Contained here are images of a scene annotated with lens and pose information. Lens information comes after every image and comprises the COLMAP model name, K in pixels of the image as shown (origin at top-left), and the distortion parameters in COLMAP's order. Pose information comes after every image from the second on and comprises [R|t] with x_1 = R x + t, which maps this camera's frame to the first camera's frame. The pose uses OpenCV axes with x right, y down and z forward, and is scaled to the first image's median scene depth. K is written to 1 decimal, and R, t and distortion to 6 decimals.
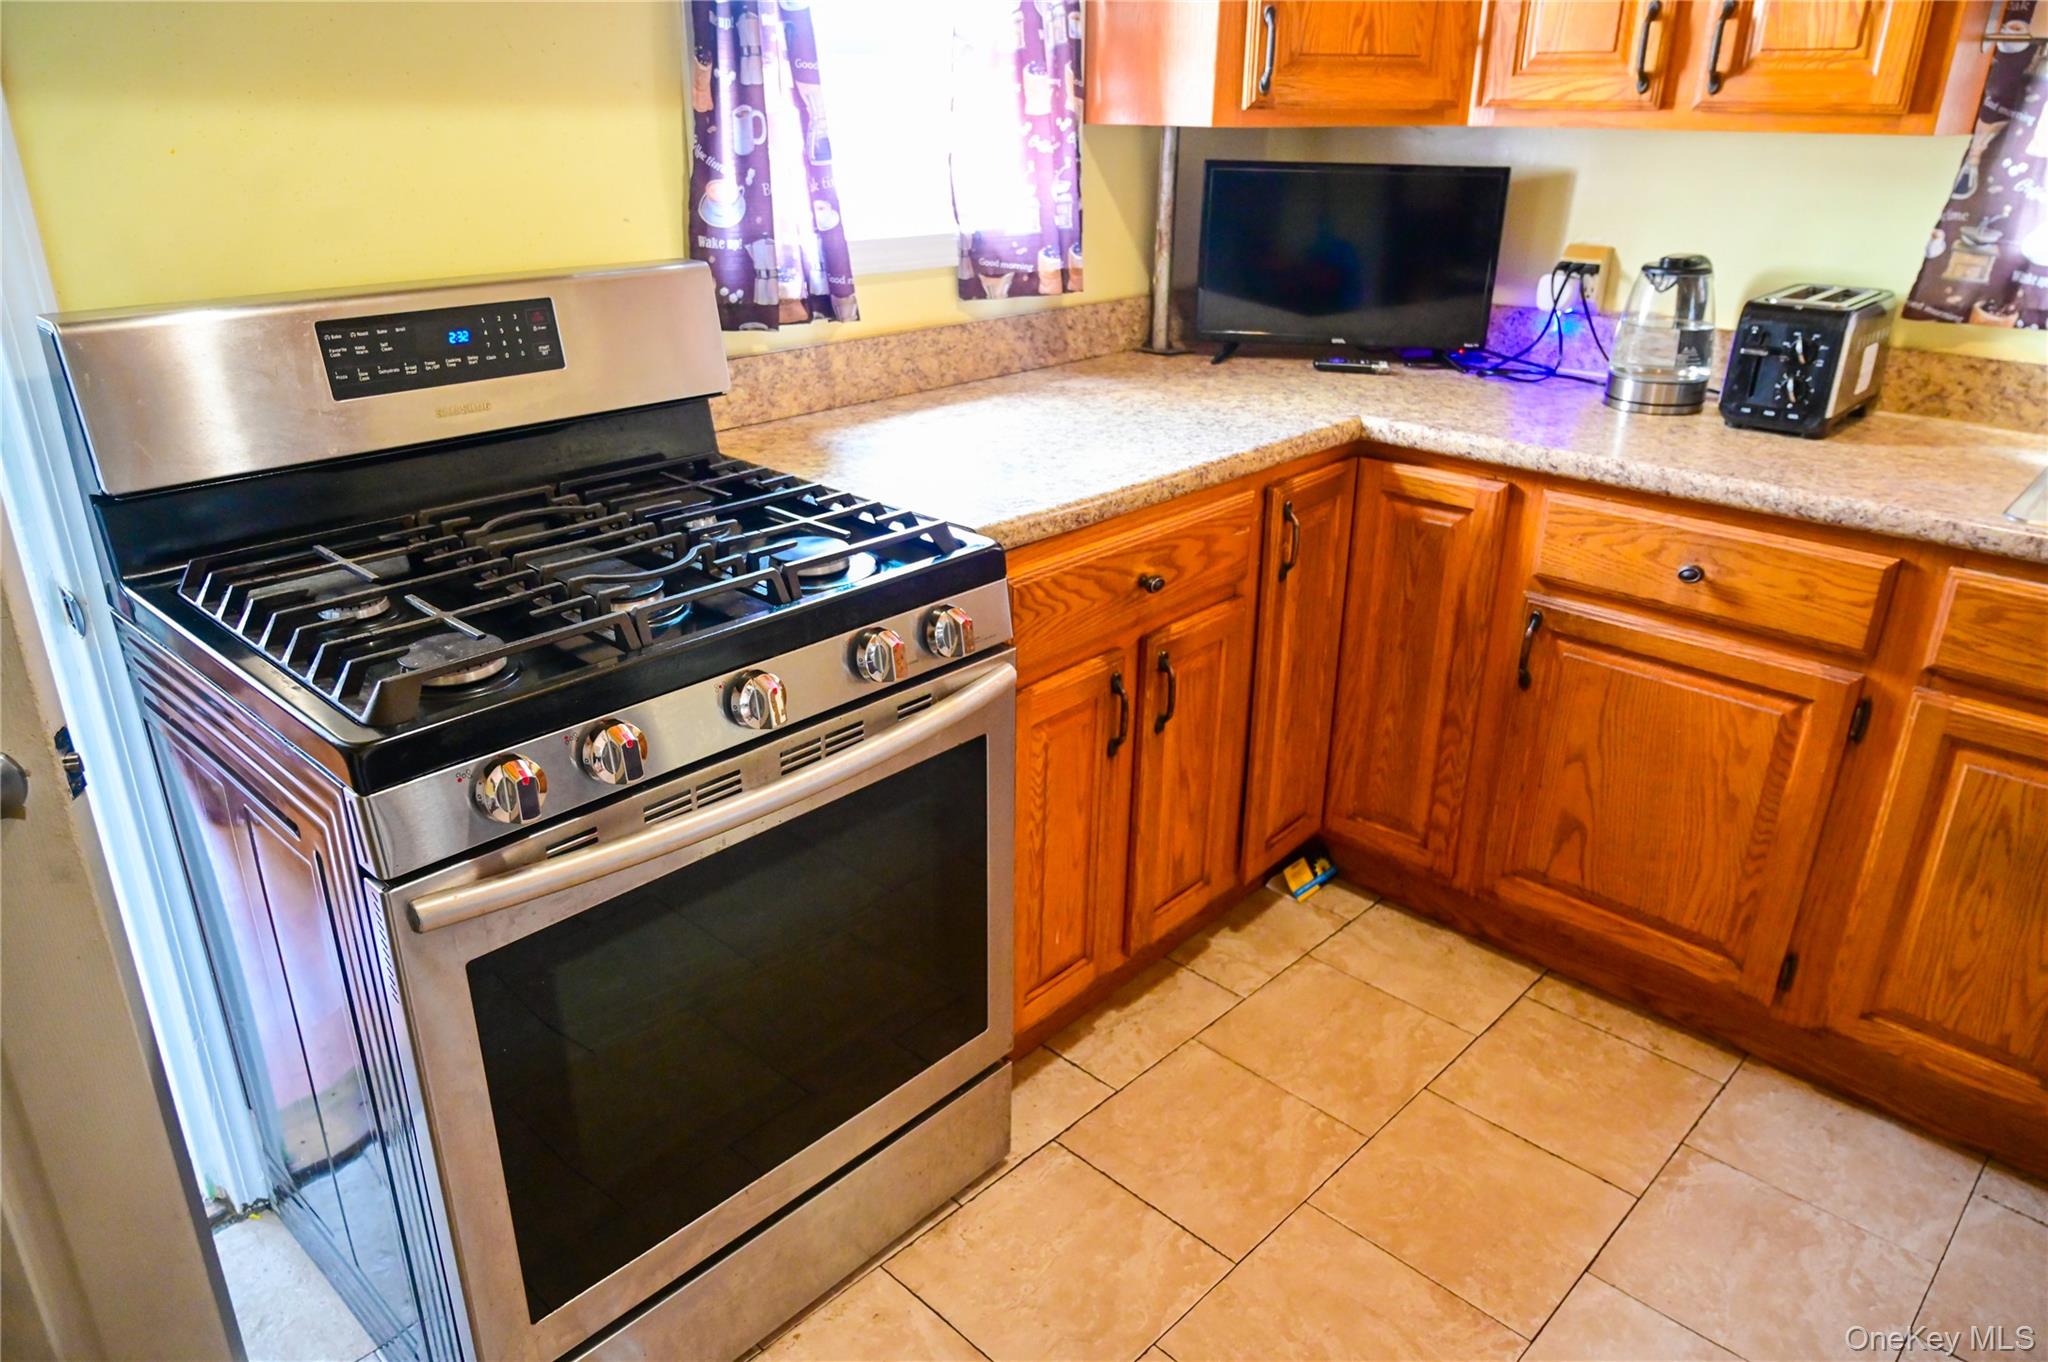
lens RADIAL K [[1384.3, 0, 1024.0], [0, 1384.3, 681.0], [0, 0, 1]] dist [0.000845, -0.000564]
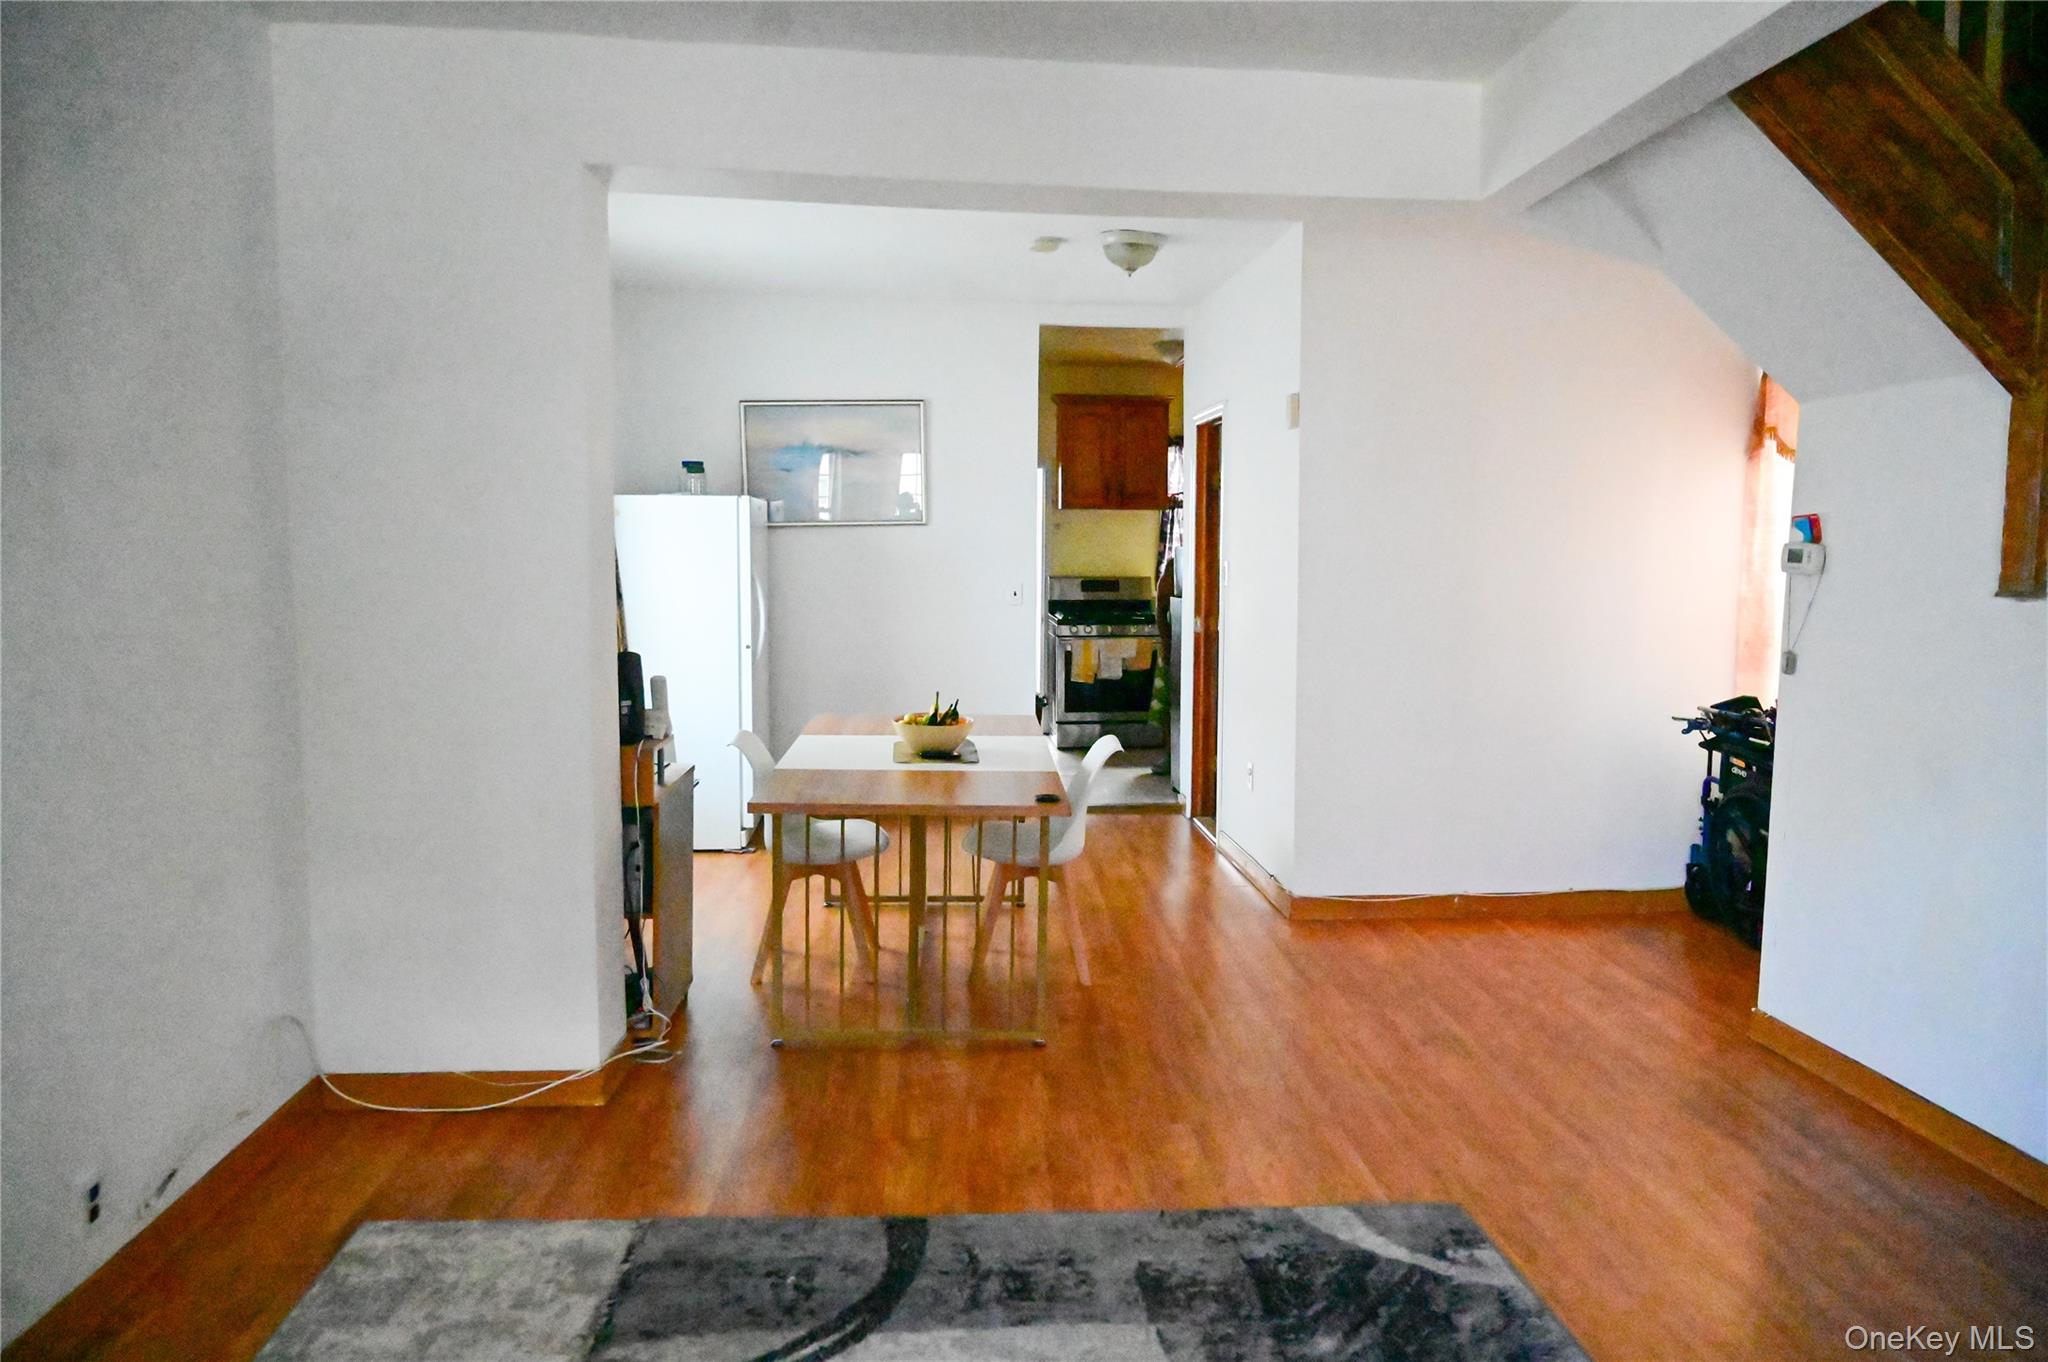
lens RADIAL K [[1384.3, 0, 1024.0], [0, 1384.3, 681.0], [0, 0, 1]] dist [0.000845, -0.000564]
pose [[0.744825, 0.057431, -0.664784, 1.253200], [-0.257869, 0.943659, -0.207393, 0.553219], [0.615418, 0.325899, 0.717670, -1.269486]]
